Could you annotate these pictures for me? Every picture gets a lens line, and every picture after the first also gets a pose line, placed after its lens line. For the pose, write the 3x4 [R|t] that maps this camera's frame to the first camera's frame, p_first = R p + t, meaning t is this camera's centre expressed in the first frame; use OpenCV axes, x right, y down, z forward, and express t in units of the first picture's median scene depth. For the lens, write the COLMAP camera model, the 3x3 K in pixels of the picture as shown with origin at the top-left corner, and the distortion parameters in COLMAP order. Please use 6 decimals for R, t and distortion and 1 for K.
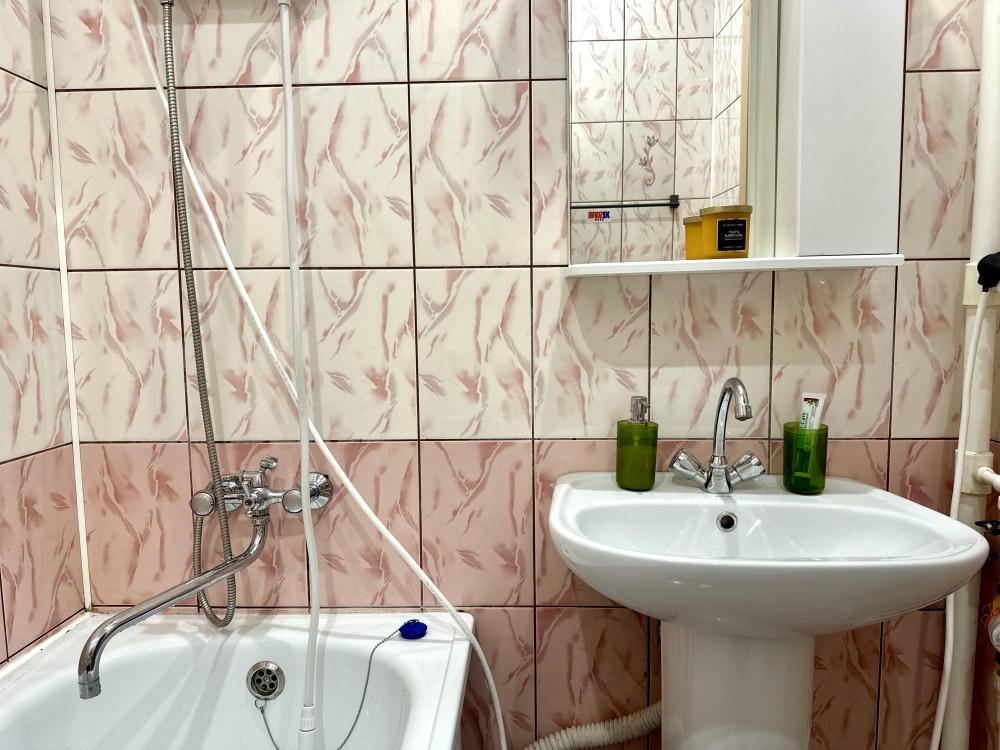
lens RADIAL K [[691.9, 0, 502.5], [0, 691.9, 383.8], [0, 0, 1]] dist [0.040310, -0.045051]
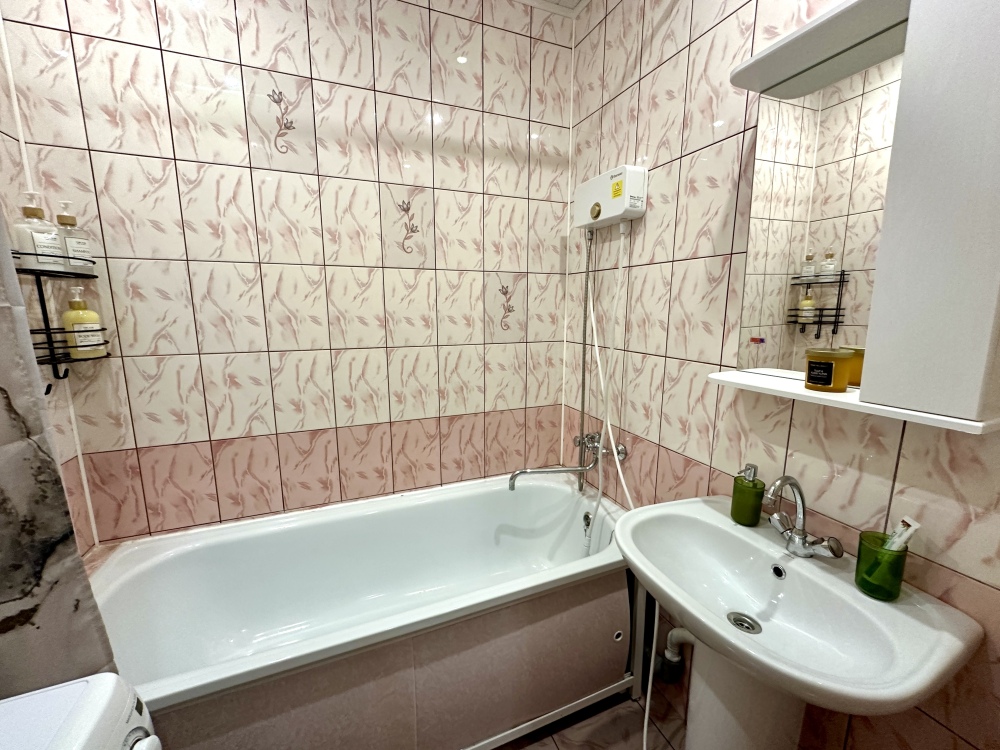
lens RADIAL K [[399.8, 0, 499.8], [0, 399.8, 377.2], [0, 0, 1]] dist [-0.003105, 0.000243]
pose [[0.420143, 0.173260, -0.890764, 0.669976], [-0.102164, 0.984394, 0.143285, -0.225032], [0.901688, 0.030804, 0.431288, 0.118691]]
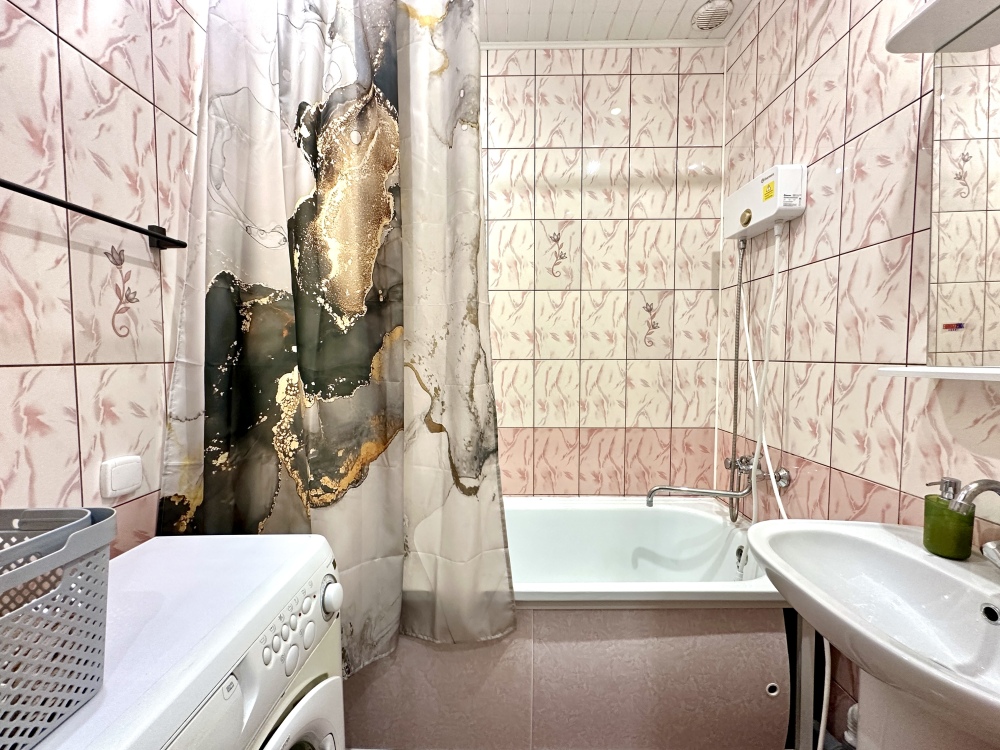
lens RADIAL K [[399.8, 0, 500.2], [0, 399.8, 376.6], [0, 0, 1]] dist [-0.003105, 0.000243]
pose [[0.031057, 0.066237, -0.997320, 0.803335], [-0.103720, 0.992629, 0.062695, -0.112144], [0.994122, 0.101495, 0.037698, 0.173026]]
